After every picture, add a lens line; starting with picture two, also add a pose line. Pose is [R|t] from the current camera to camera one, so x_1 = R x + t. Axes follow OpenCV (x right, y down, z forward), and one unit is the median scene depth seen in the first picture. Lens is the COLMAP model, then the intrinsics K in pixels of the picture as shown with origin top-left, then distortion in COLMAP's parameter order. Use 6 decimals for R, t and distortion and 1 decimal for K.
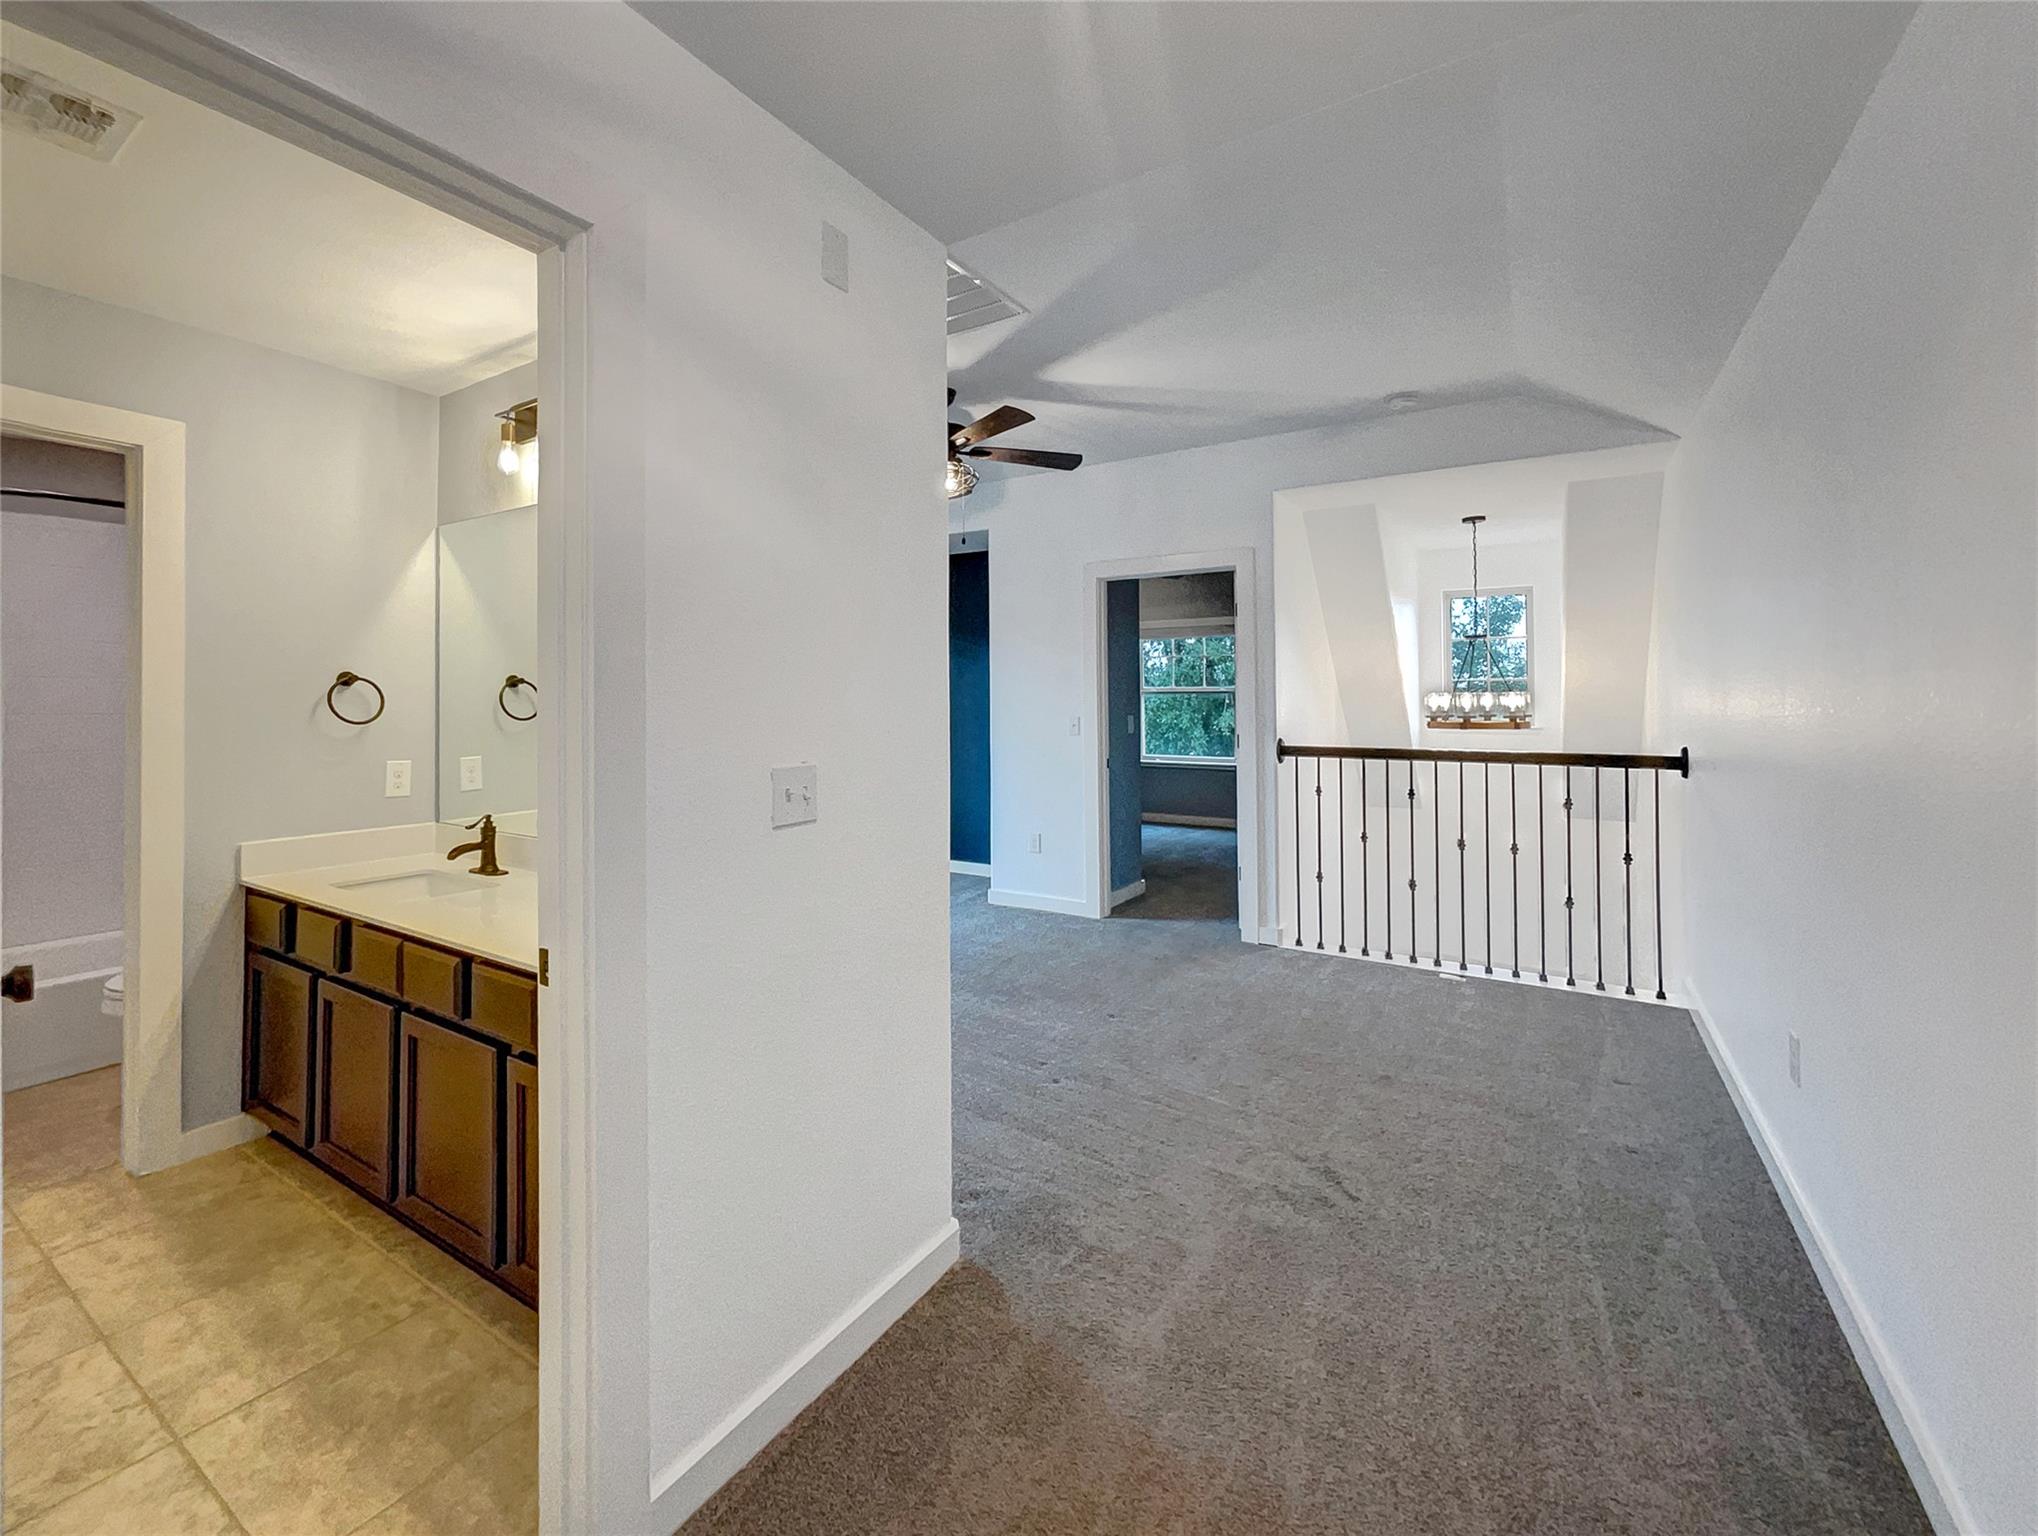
lens RADIAL K [[848.6, 0, 977.4], [0, 848.6, 677.9], [0, 0, 1]] dist [-0.000033, -0.000652]
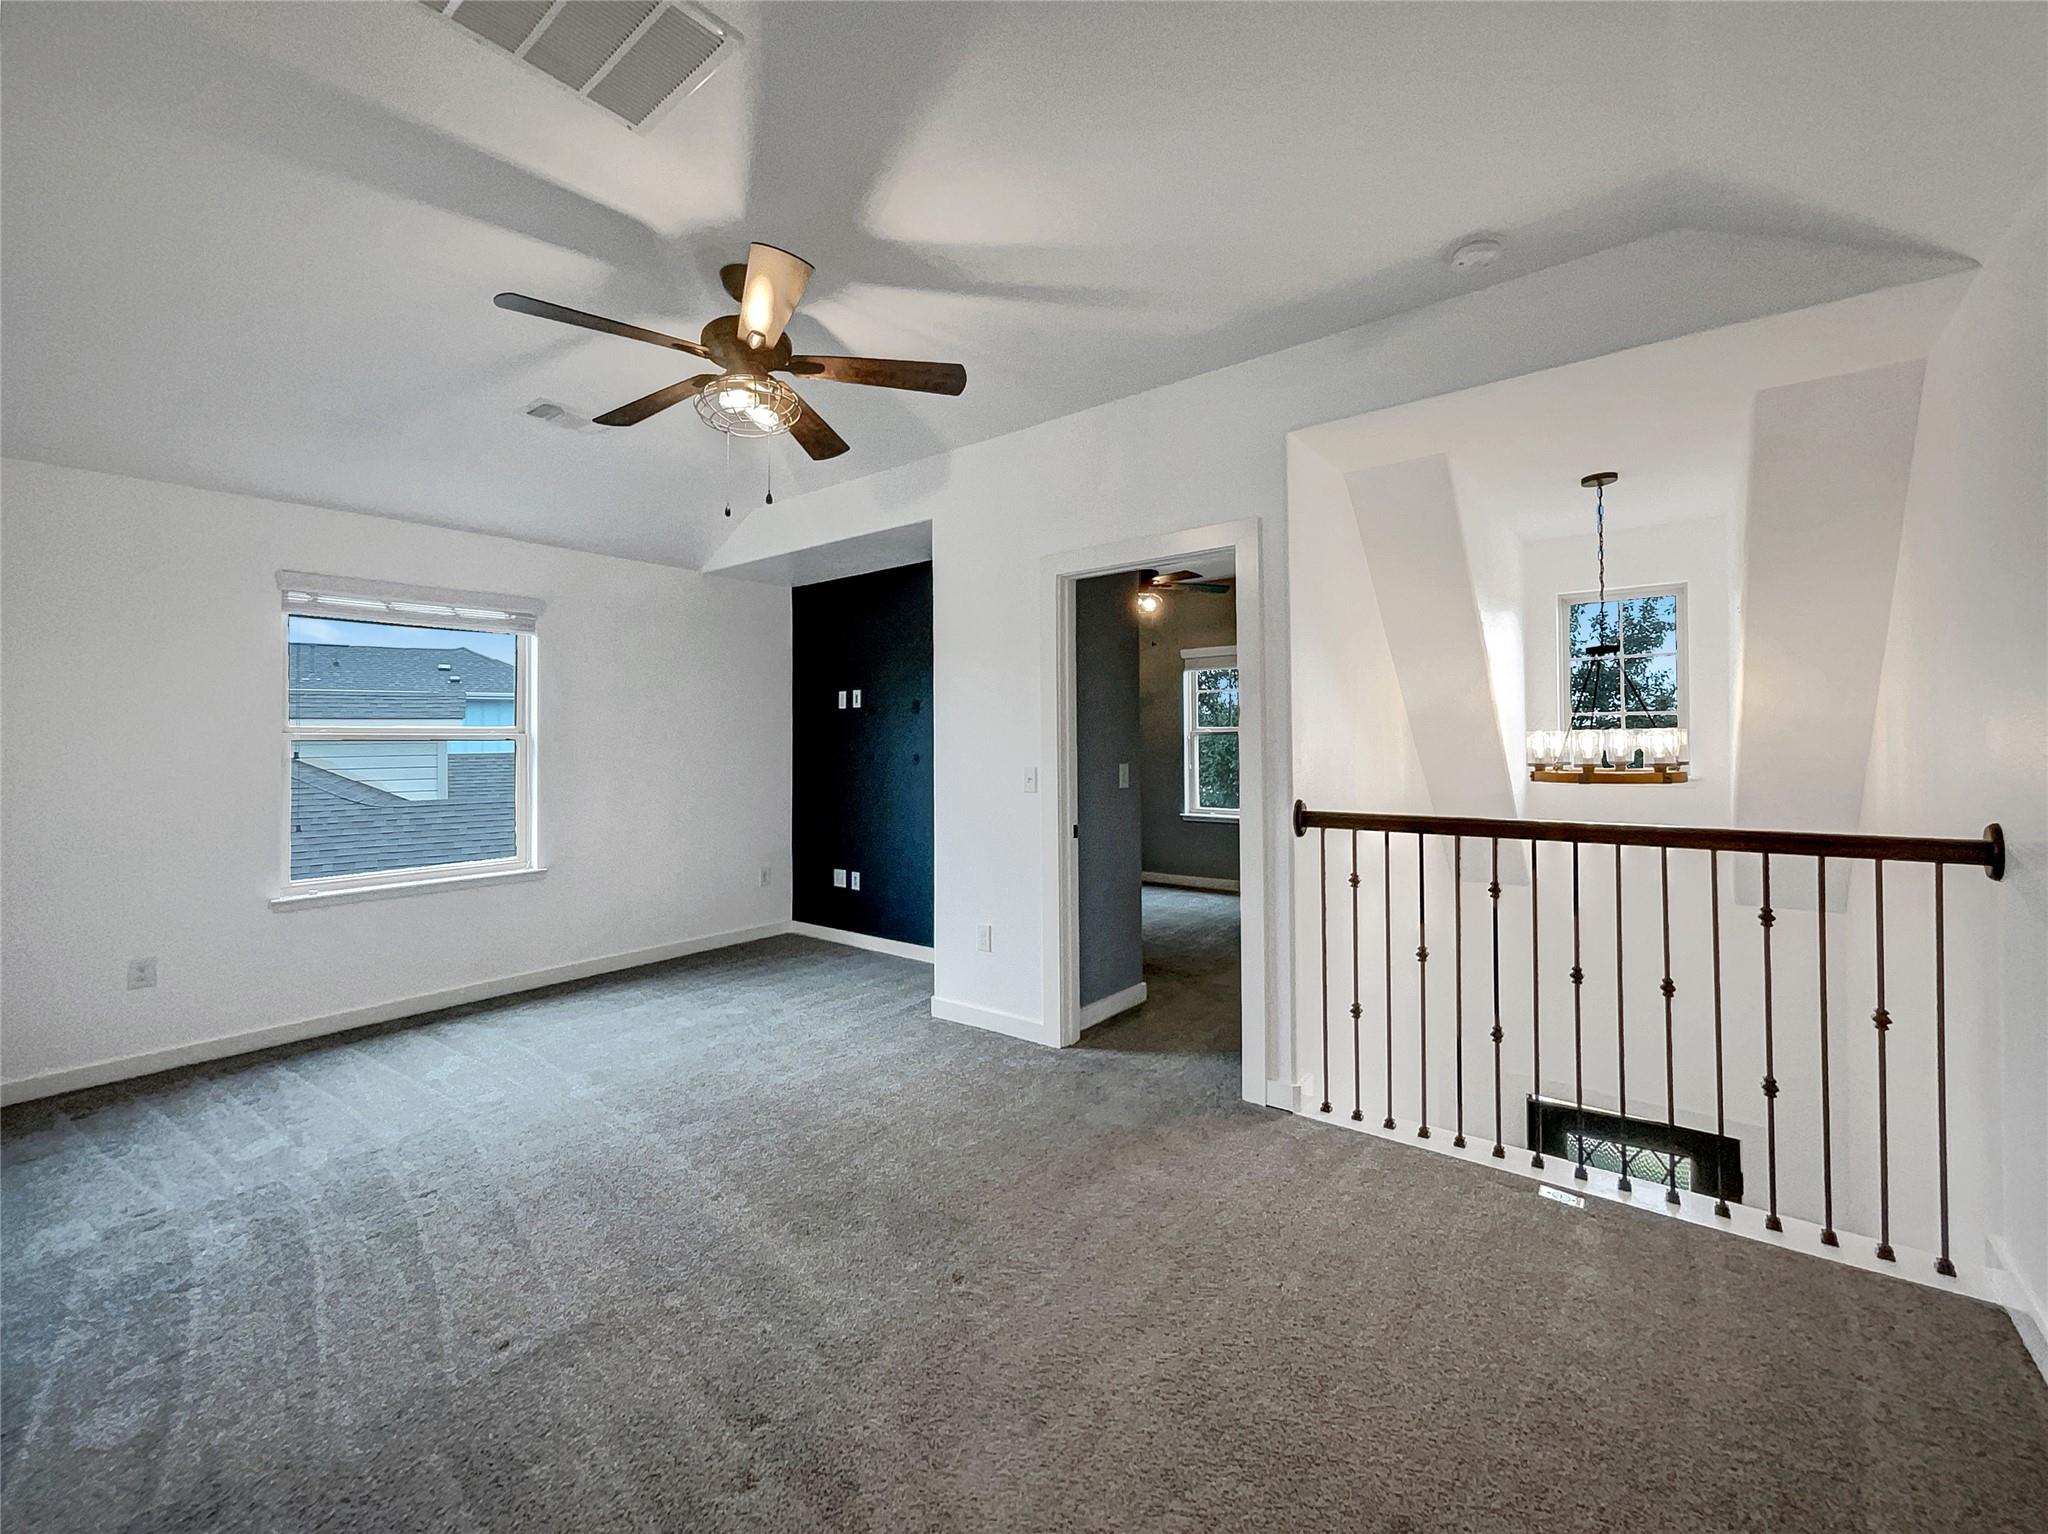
lens RADIAL K [[860.2, 0, 1027.4], [0, 860.2, 731.0], [0, 0, 1]] dist [0.000506, 0.000243]
pose [[0.997955, -0.008473, -0.063352, 0.202723], [0.009173, 0.999900, 0.010767, 0.007864], [0.063254, -0.011327, 0.997933, 0.335942]]
